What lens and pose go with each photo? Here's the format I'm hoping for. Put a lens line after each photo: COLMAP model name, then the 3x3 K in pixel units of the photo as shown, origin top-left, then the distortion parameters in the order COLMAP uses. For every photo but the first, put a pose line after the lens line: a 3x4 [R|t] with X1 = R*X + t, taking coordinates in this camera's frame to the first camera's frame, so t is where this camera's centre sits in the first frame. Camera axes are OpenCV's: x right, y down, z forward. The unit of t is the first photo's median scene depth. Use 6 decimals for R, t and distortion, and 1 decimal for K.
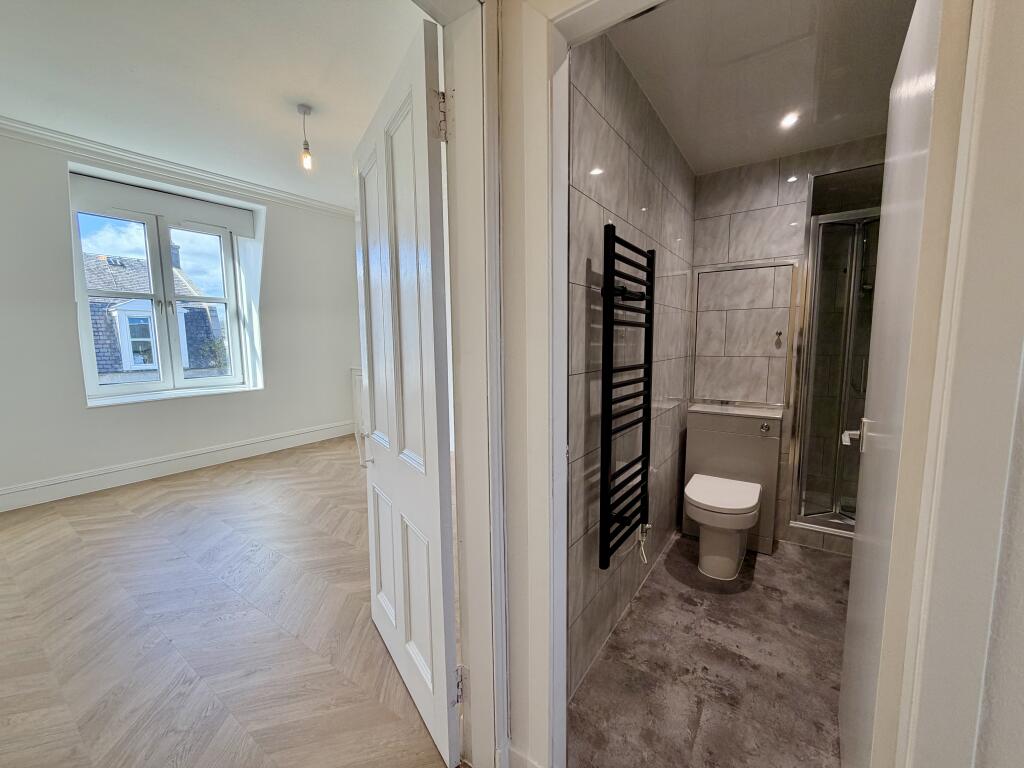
lens RADIAL K [[406.8, 0, 513.5], [0, 406.8, 389.1], [0, 0, 1]] dist [-0.002117, 0.000310]
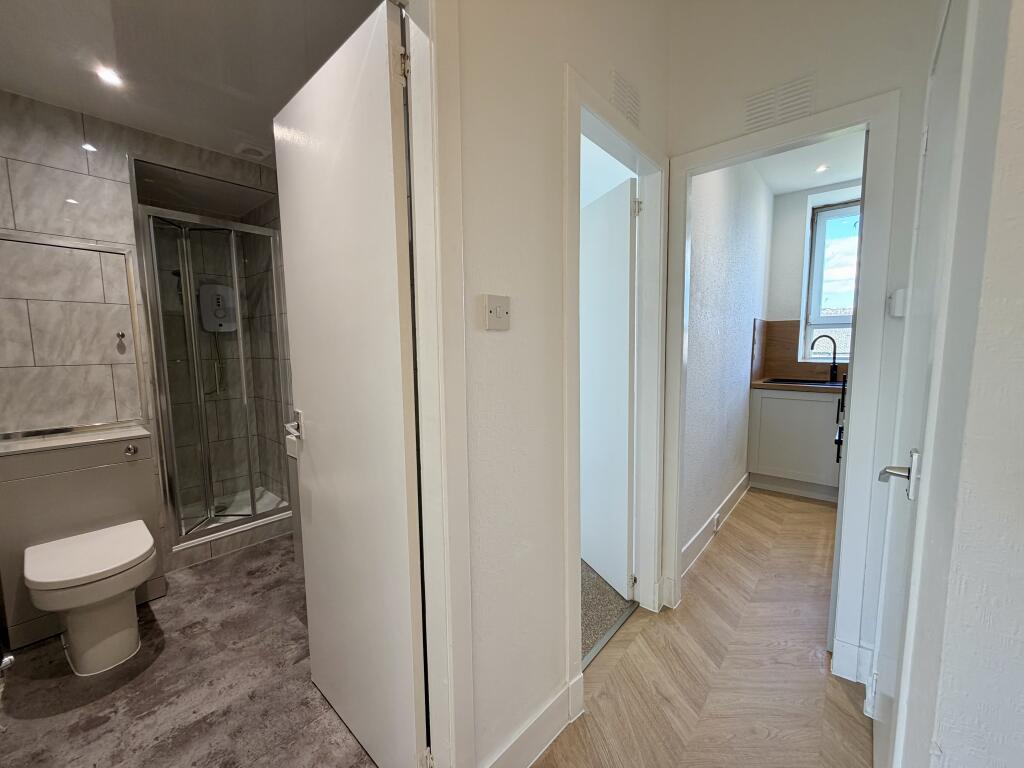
lens RADIAL K [[406.8, 0, 511.8], [0, 406.8, 387.1], [0, 0, 1]] dist [-0.002117, 0.000310]
pose [[0.102552, -0.097089, 0.989978, -0.101140], [0.118105, 0.989374, 0.084795, -0.010344], [-0.987691, 0.108226, 0.112929, 0.150273]]
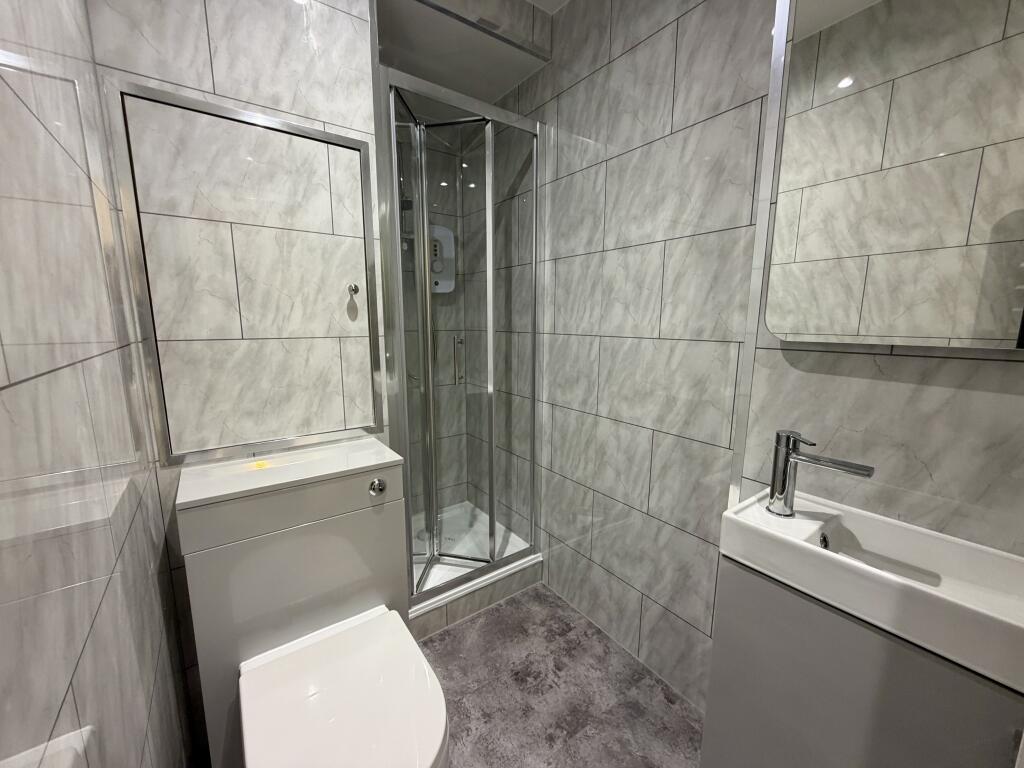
lens RADIAL K [[406.8, 0, 510.3], [0, 406.8, 387.7], [0, 0, 1]] dist [-0.002117, 0.000310]
pose [[0.336891, -0.145904, 0.930170, 0.262361], [0.102635, 0.987724, 0.117759, -0.063080], [-0.935933, 0.055796, 0.347731, 0.724078]]
